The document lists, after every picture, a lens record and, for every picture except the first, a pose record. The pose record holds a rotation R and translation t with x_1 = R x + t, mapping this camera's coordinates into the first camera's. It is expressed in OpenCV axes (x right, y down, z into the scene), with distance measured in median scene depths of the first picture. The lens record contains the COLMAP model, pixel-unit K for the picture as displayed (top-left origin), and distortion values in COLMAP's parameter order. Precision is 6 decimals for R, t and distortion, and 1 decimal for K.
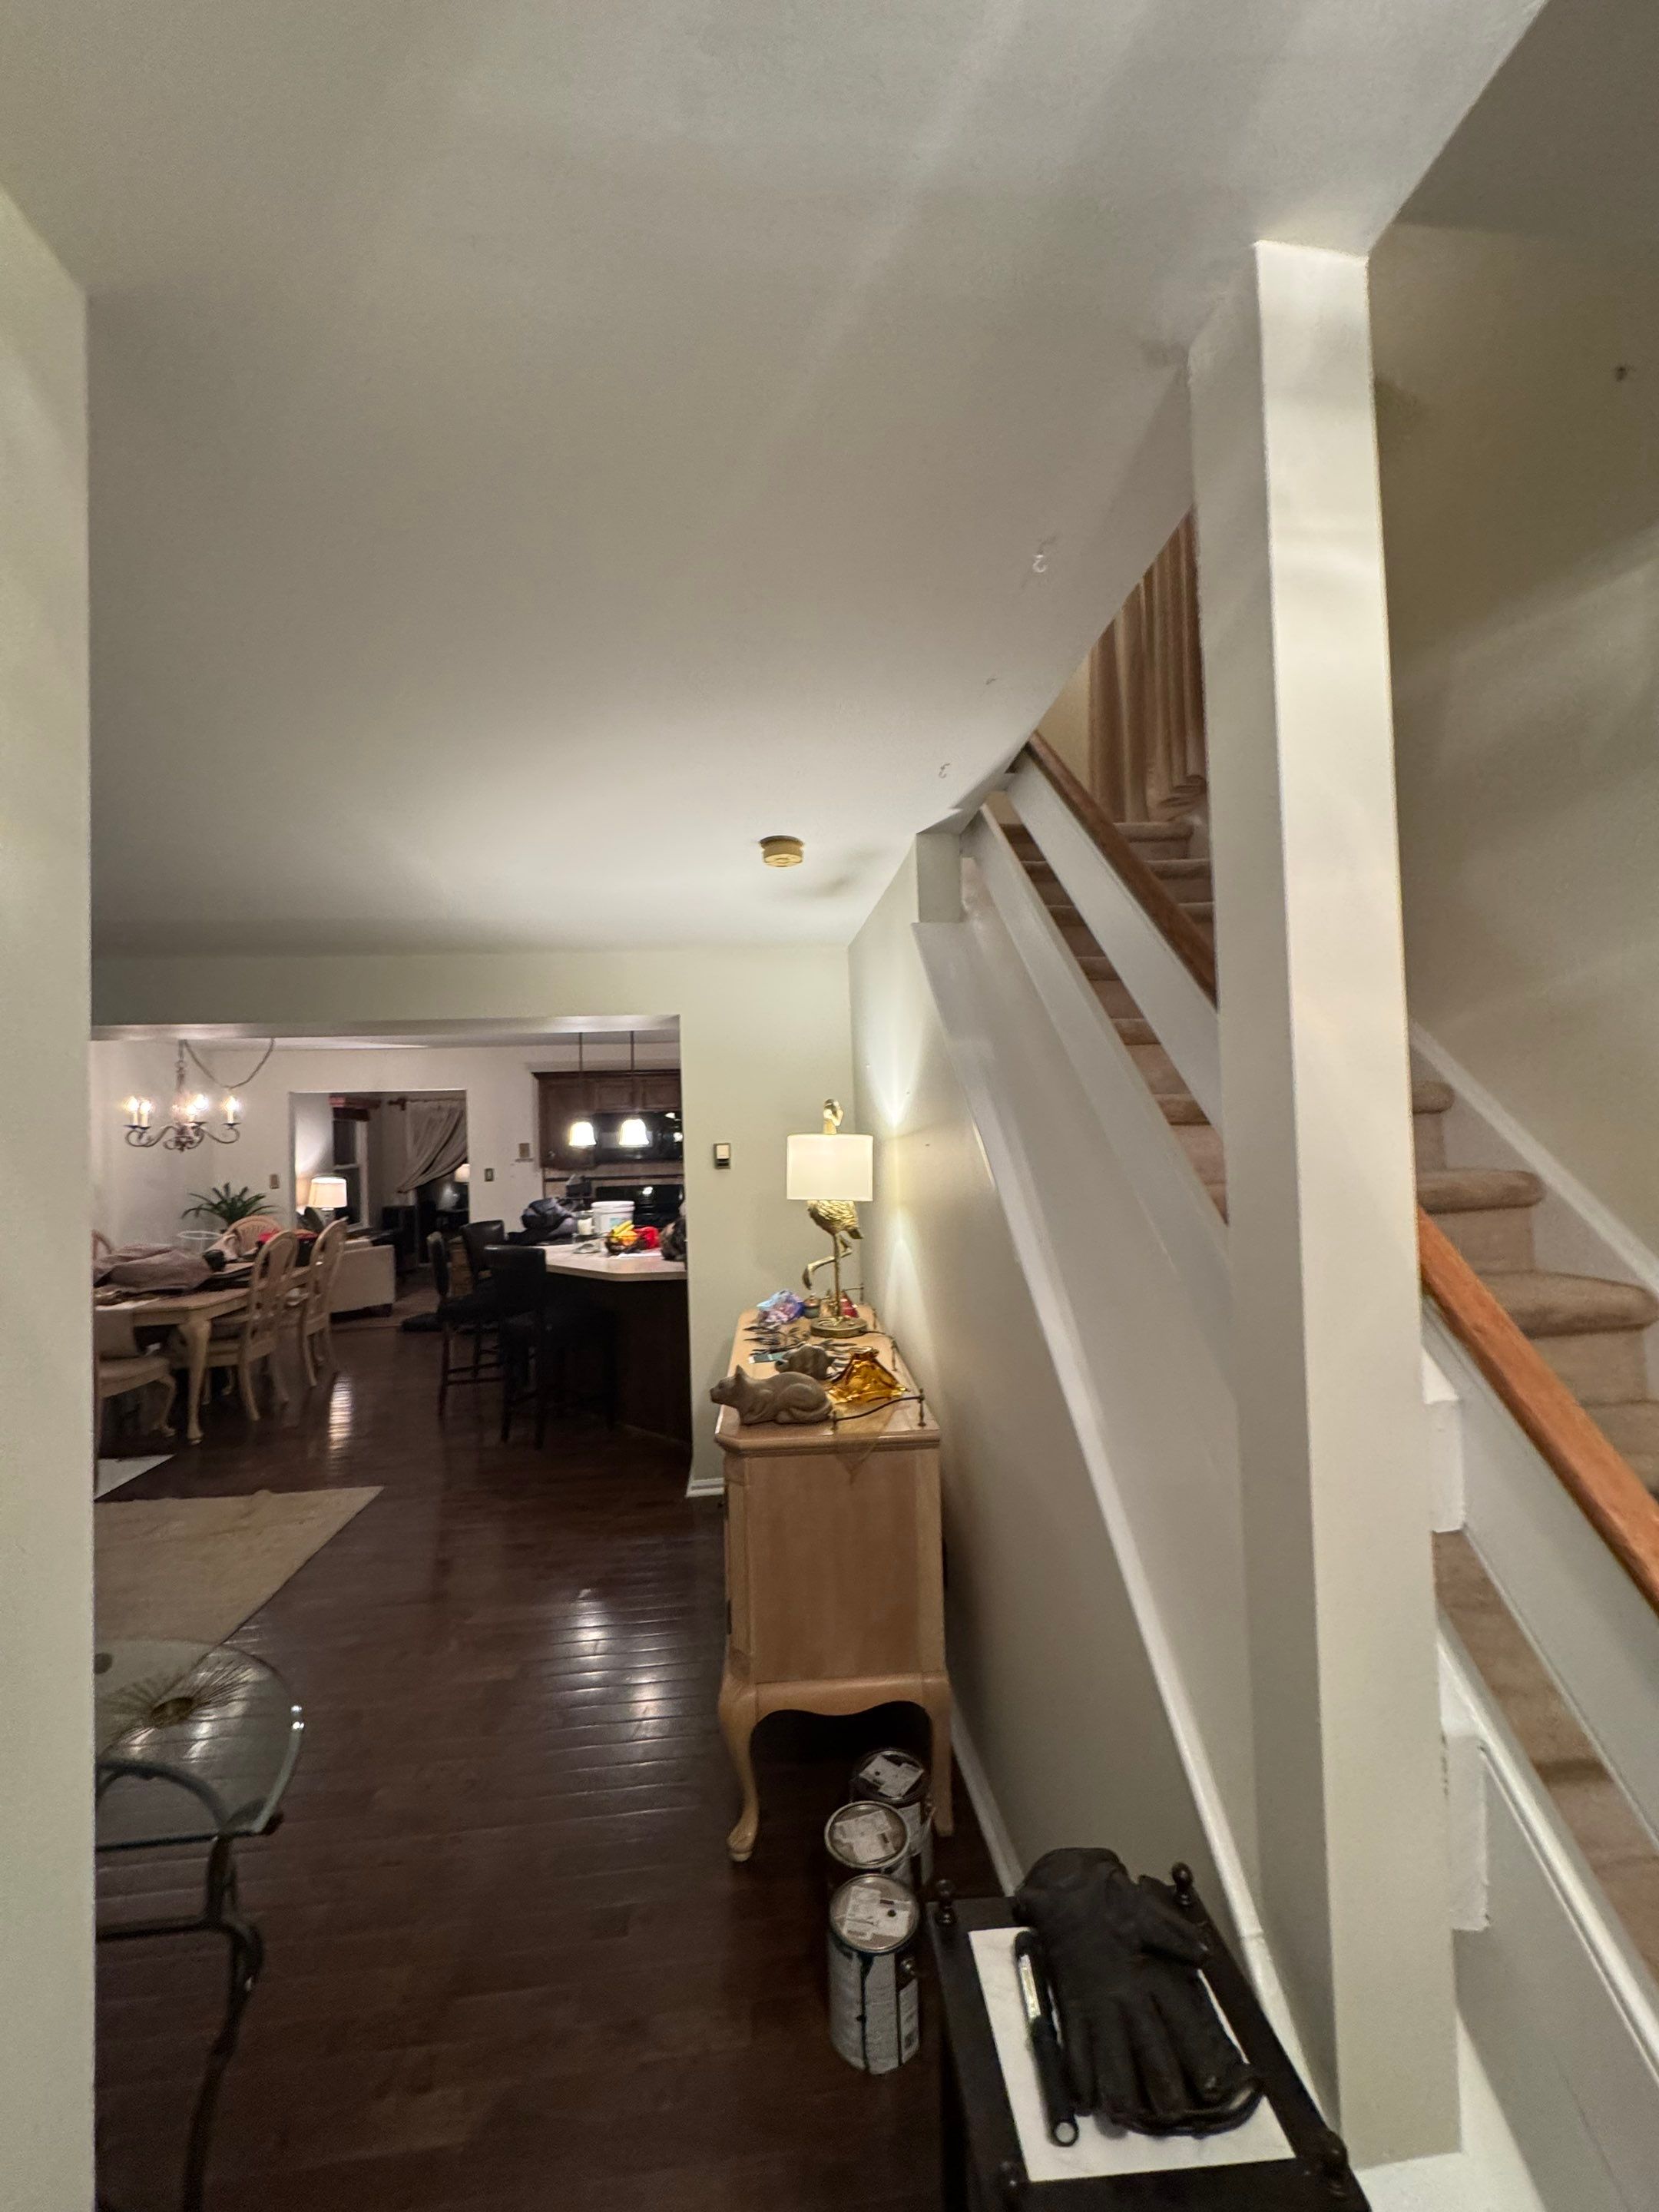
lens RADIAL K [[883.0, 0, 826.3], [0, 883.0, 1104.5], [0, 0, 1]] dist [-0.002250, -0.001202]
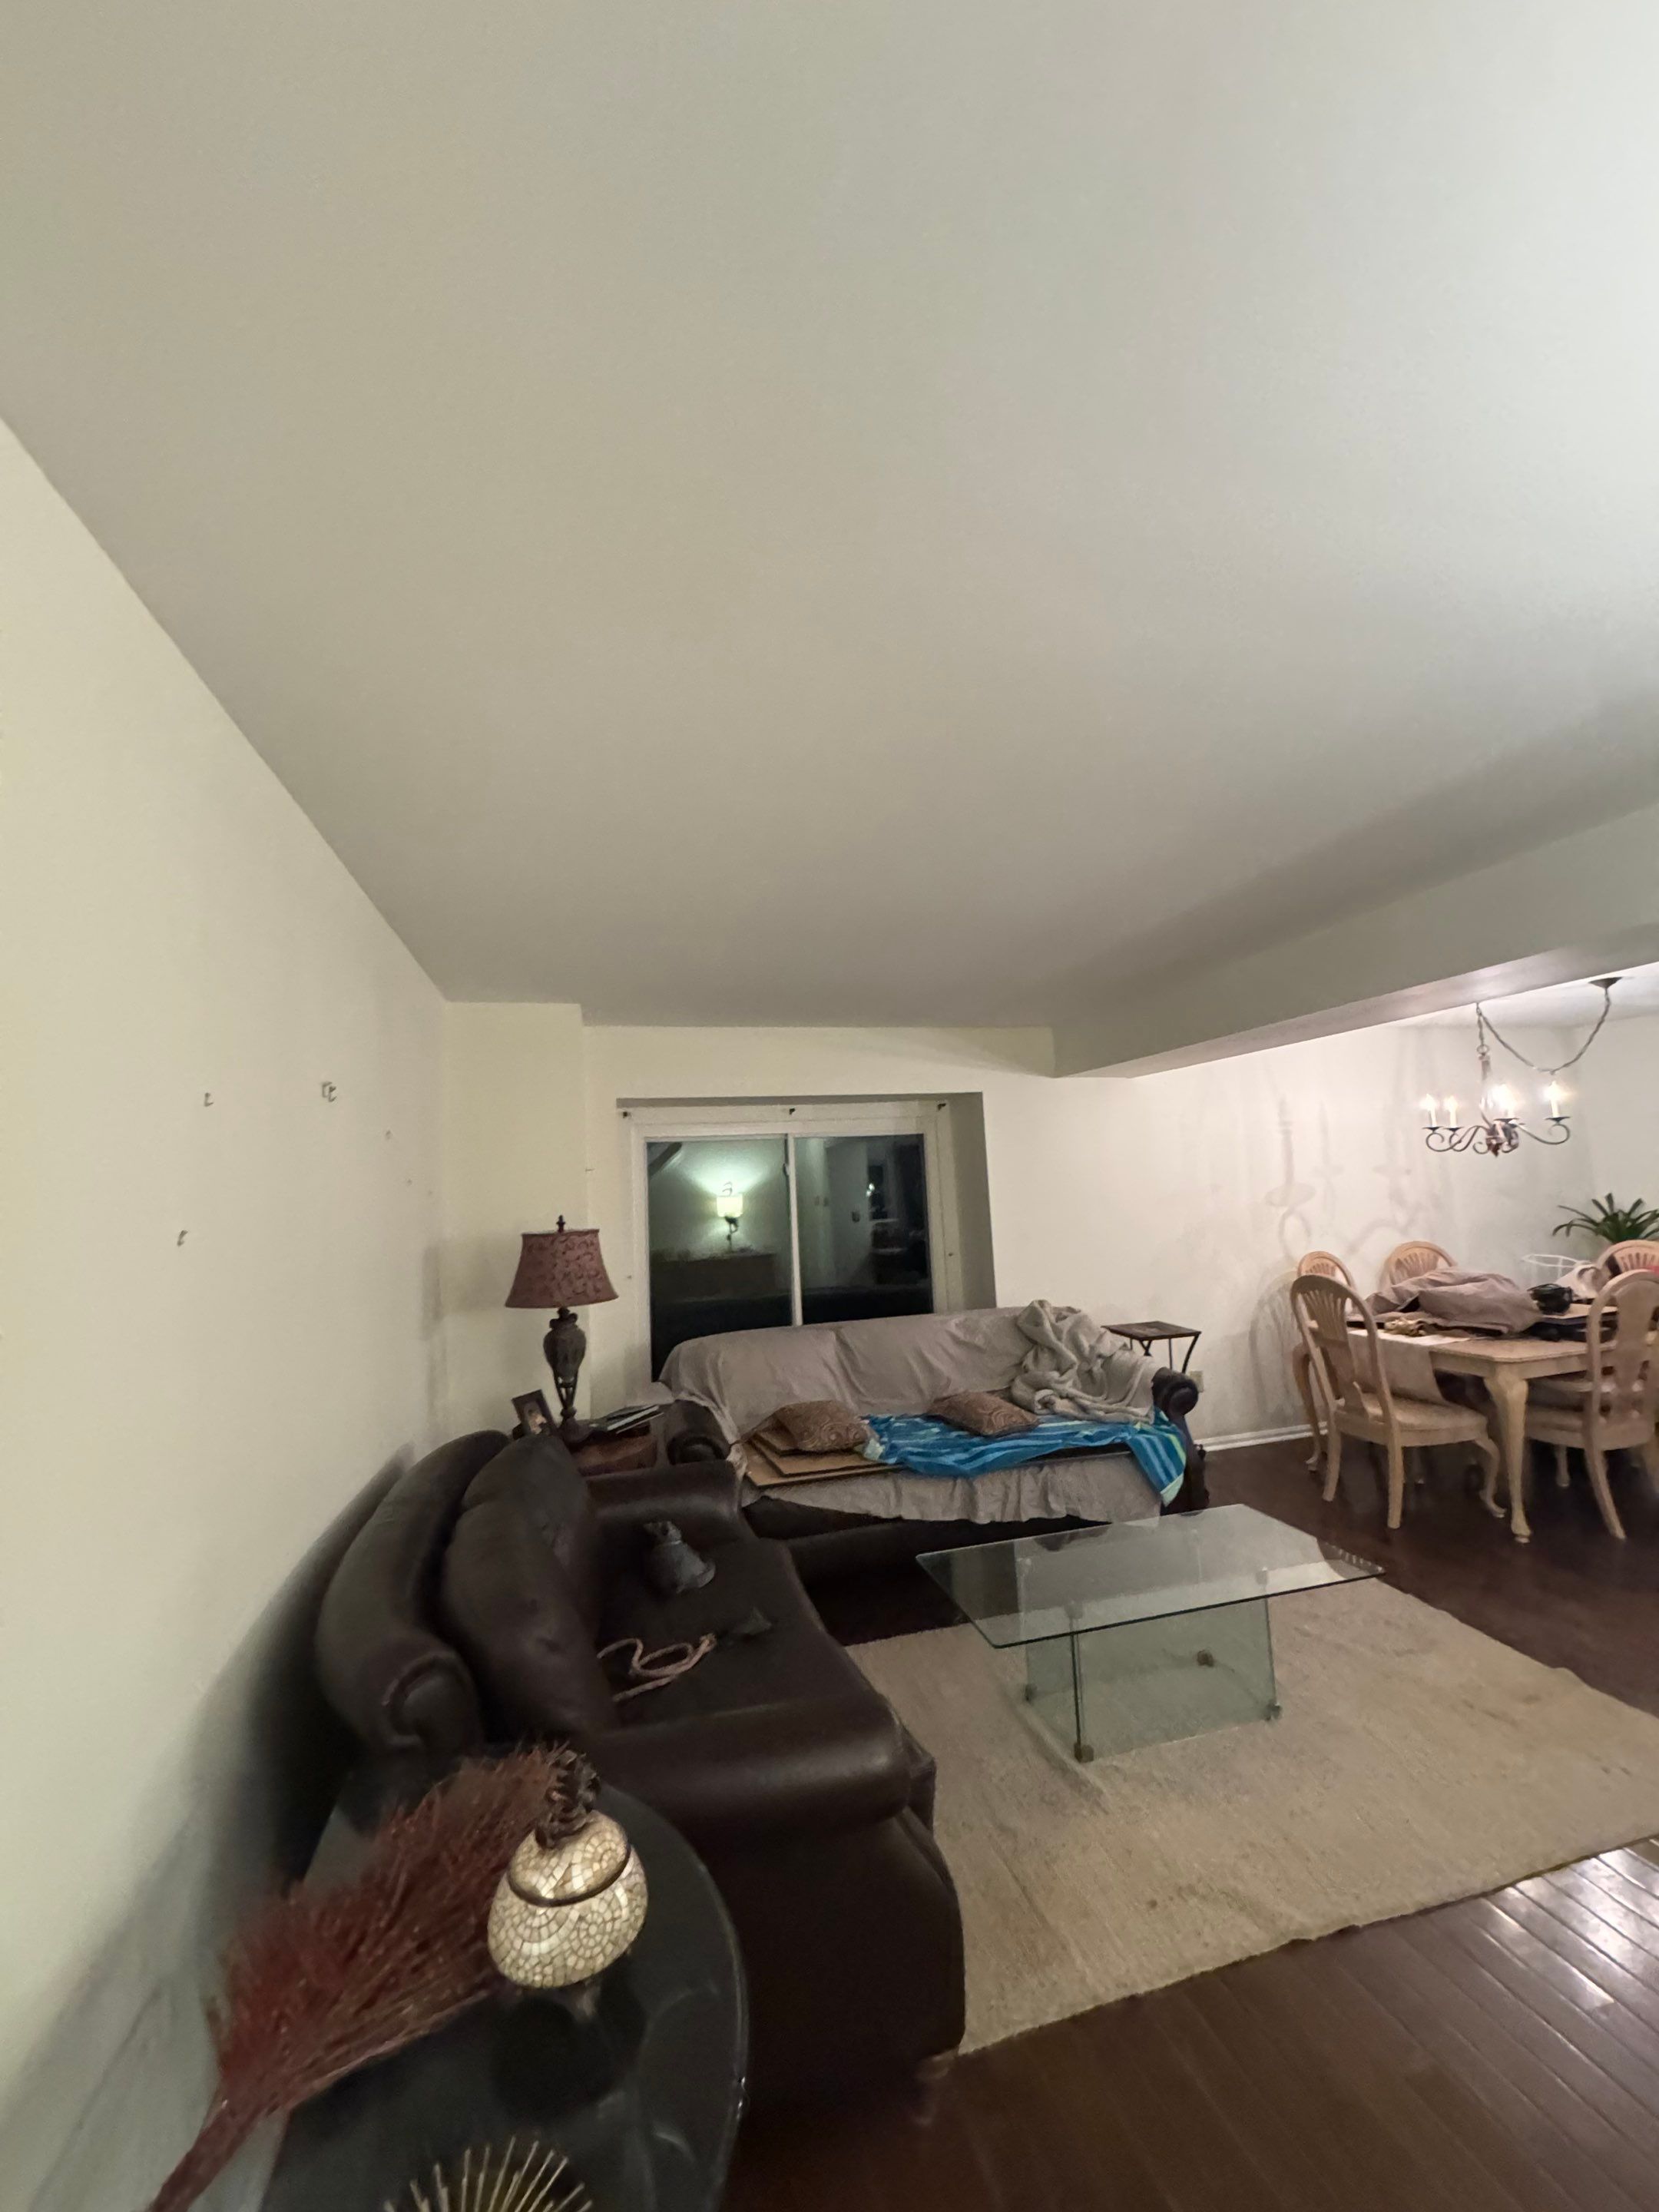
lens RADIAL K [[883.0, 0, 825.4], [0, 883.0, 1106.9], [0, 0, 1]] dist [-0.002250, -0.001202]
pose [[0.163544, -0.069979, -0.984051, -0.037541], [0.075177, 0.995465, -0.058297, 0.009838], [0.983667, -0.064444, 0.168064, 0.276058]]
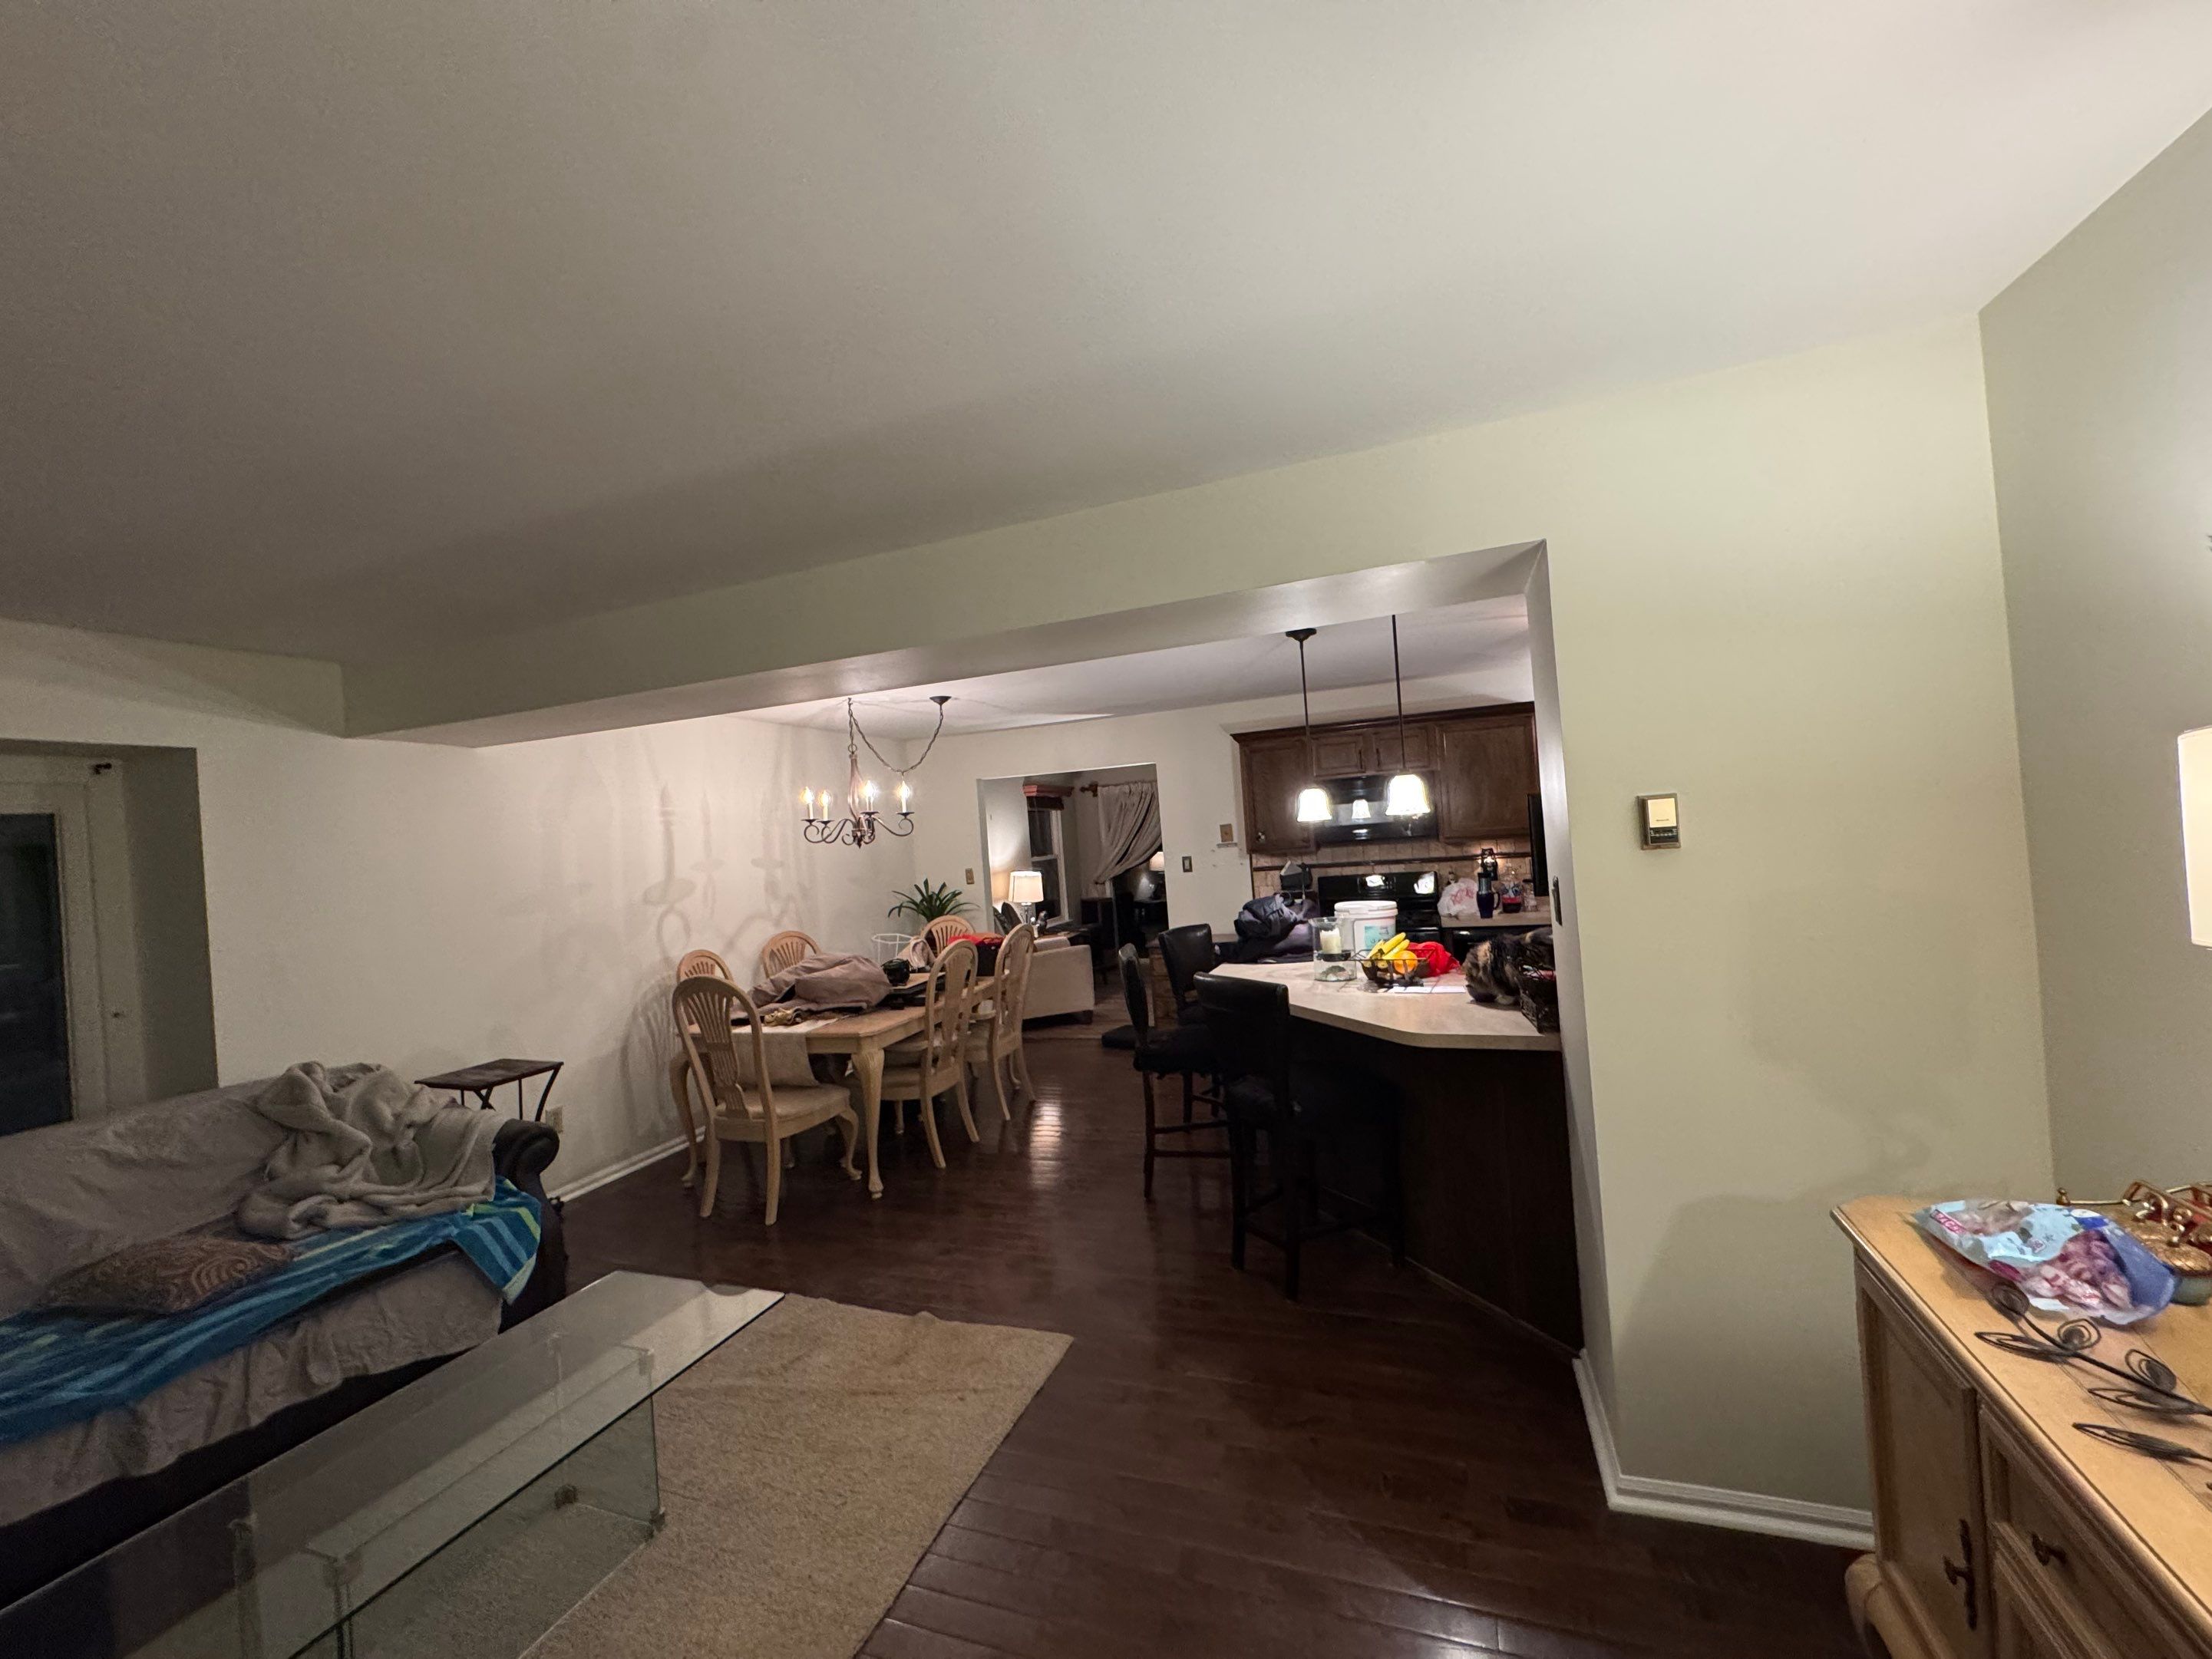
lens RADIAL K [[882.9, 0, 1109.4], [0, 882.9, 825.1], [0, 0, 1]] dist [-0.002250, -0.001202]
pose [[0.902347, -0.040235, -0.429128, -0.133027], [0.058610, 0.997839, 0.029685, 0.020778], [0.427006, -0.051938, 0.902756, 0.325765]]
